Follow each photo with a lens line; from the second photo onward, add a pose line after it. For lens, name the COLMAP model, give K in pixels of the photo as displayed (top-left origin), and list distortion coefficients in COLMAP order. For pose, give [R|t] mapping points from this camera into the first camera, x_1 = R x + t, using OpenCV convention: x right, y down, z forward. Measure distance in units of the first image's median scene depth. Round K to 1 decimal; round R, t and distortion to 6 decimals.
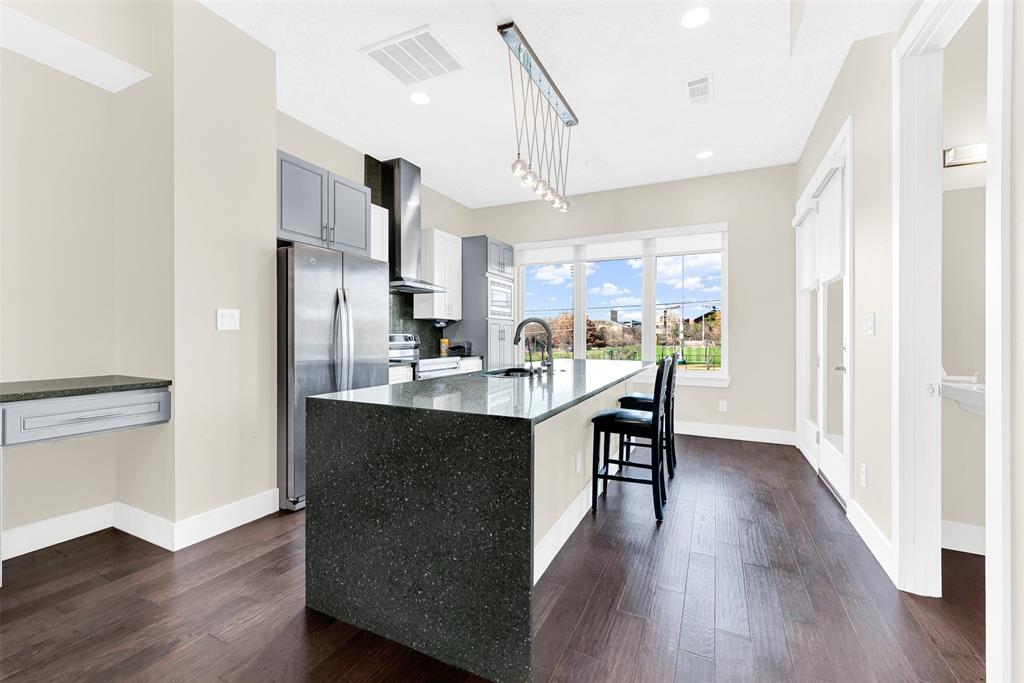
lens RADIAL K [[424.2, 0, 507.5], [0, 424.2, 336.1], [0, 0, 1]] dist [-0.000096, 0.000337]
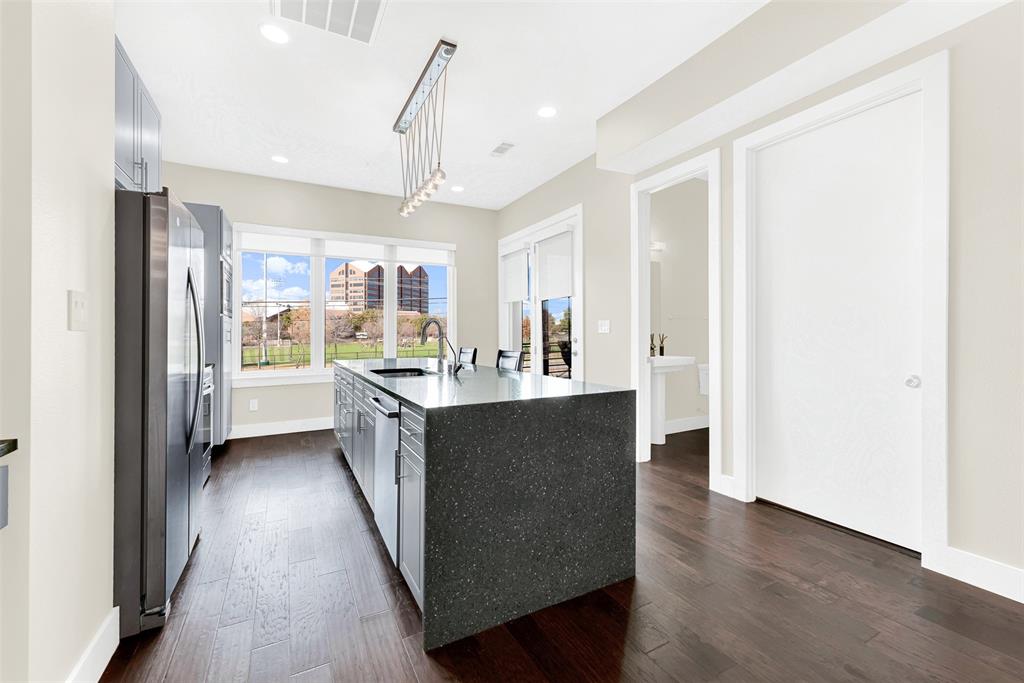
lens RADIAL K [[424.2, 0, 503.8], [0, 424.2, 335.0], [0, 0, 1]] dist [-0.000096, 0.000337]
pose [[0.592120, -0.010681, 0.805779, -0.335454], [0.010797, 0.999928, 0.005320, -0.002981], [-0.805777, 0.005550, 0.592193, 0.113459]]
